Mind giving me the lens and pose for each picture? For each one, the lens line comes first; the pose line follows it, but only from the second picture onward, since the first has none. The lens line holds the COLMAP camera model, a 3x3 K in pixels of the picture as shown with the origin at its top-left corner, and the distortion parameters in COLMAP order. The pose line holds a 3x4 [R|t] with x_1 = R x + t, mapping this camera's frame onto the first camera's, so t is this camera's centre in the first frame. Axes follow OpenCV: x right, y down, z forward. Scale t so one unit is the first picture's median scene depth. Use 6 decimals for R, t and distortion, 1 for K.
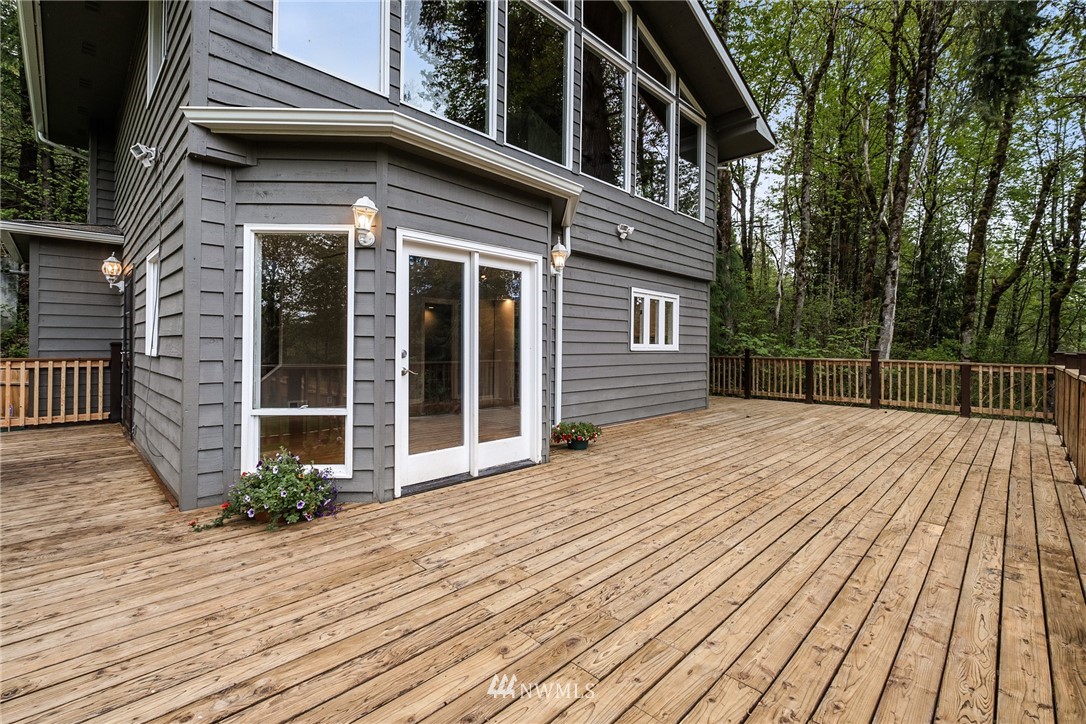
lens RADIAL K [[481.2, 0, 538.4], [0, 481.2, 346.9], [0, 0, 1]] dist [-0.001548, -0.000158]
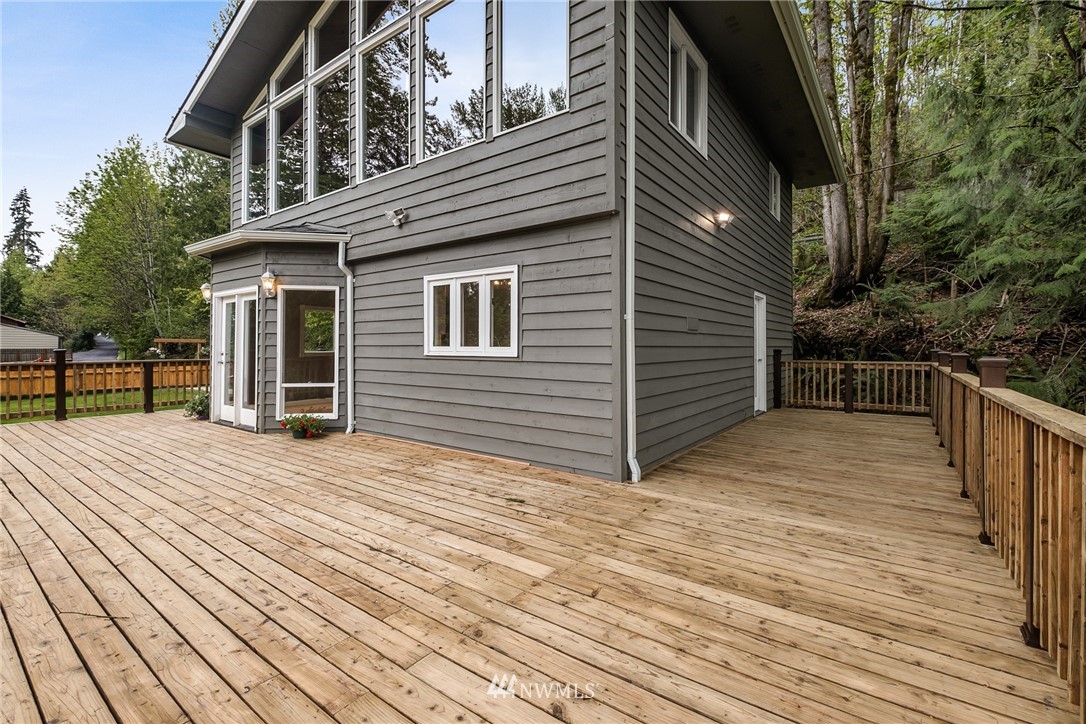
lens RADIAL K [[481.2, 0, 538.4], [0, 481.2, 346.9], [0, 0, 1]] dist [-0.001548, -0.000158]
pose [[0.135476, -0.002160, -0.990778, 1.007266], [0.002329, 0.999996, -0.001862, -0.003702], [0.990778, -0.002055, 0.135480, 1.065522]]
